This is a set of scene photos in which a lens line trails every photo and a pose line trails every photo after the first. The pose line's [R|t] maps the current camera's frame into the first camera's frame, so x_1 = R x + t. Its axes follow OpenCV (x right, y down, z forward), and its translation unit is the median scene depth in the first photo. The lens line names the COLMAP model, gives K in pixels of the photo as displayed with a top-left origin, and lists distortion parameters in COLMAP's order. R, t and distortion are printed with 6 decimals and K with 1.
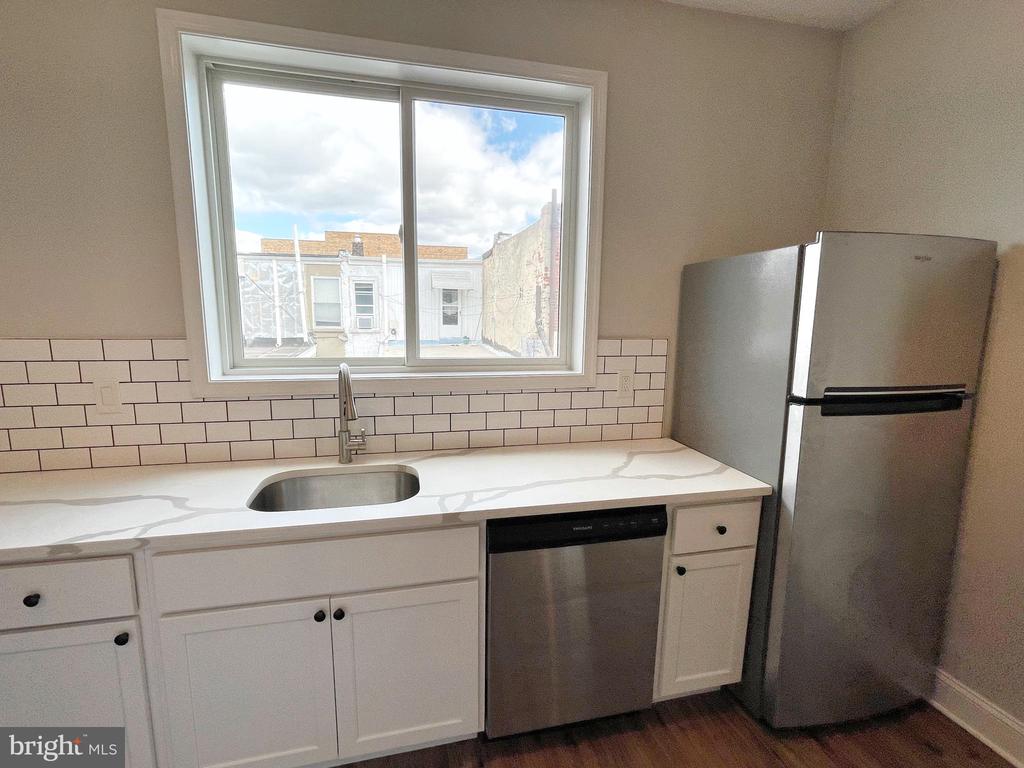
lens RADIAL K [[479.1, 0, 511.1], [0, 479.1, 386.4], [0, 0, 1]] dist [-0.001076, -0.000466]
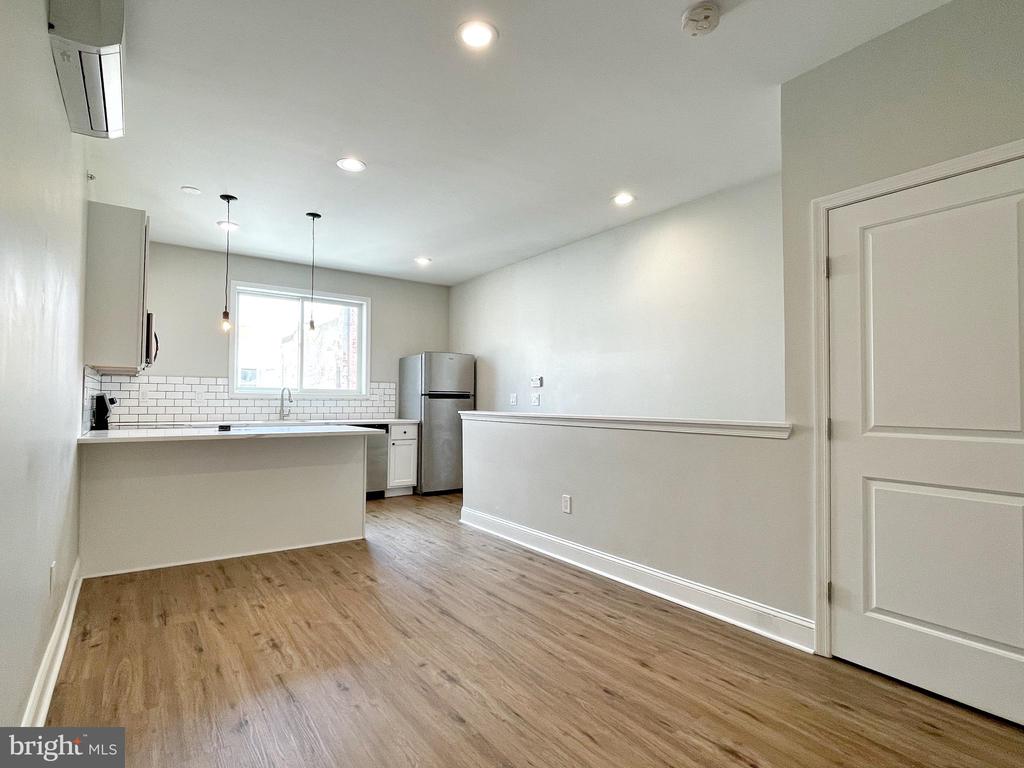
lens RADIAL K [[529.7, 0, 512.1], [0, 529.7, 389.1], [0, 0, 1]] dist [-0.001824, 0.000224]
pose [[0.925293, 0.003176, 0.379240, -0.267060], [0.061514, 0.985467, -0.158339, 0.561988], [-0.374231, 0.169838, 0.911650, -2.497860]]
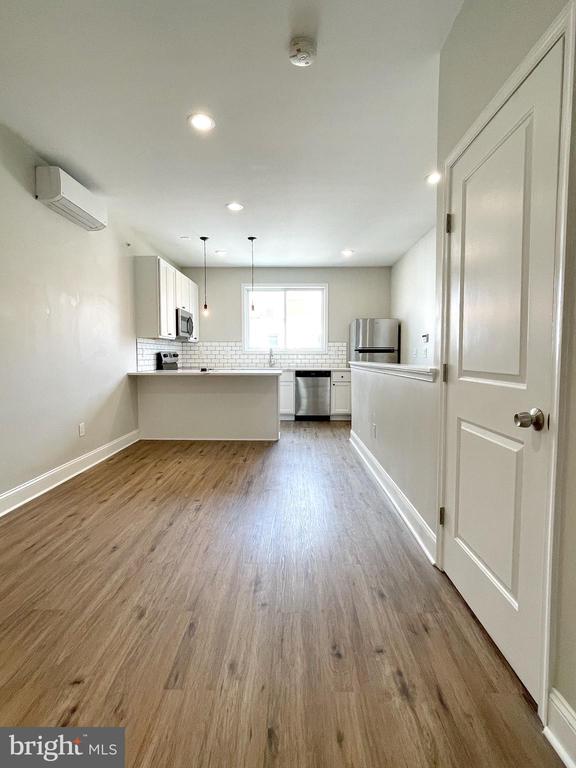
lens RADIAL K [[397.3, 0, 285.6], [0, 397.3, 379.8], [0, 0, 1]] dist [-0.001824, 0.000224]
pose [[0.969167, 0.003425, -0.246379, 0.765129], [-0.026830, 0.995425, -0.091699, 0.629196], [0.244938, 0.095482, 0.964826, -2.730756]]
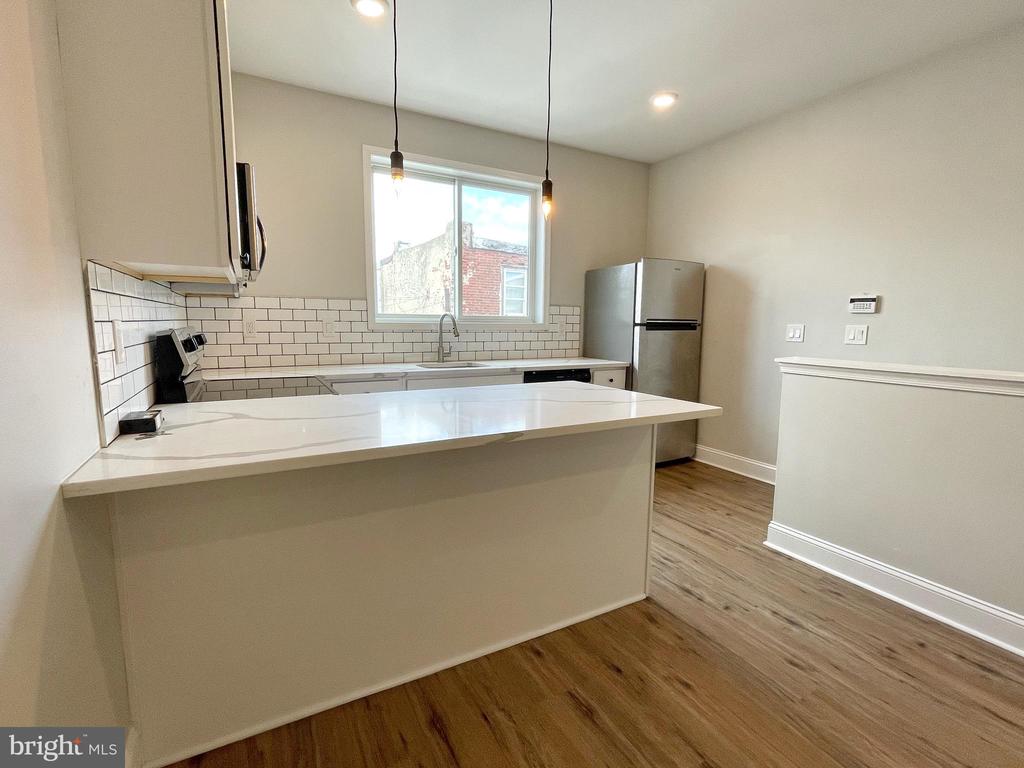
lens RADIAL K [[479.1, 0, 512.2], [0, 479.1, 392.5], [0, 0, 1]] dist [-0.001076, -0.000466]
pose [[0.964056, -0.041808, 0.262389, -0.582397], [0.043030, 0.999073, 0.001090, 0.291201], [-0.262191, 0.010240, 0.964962, -1.025446]]
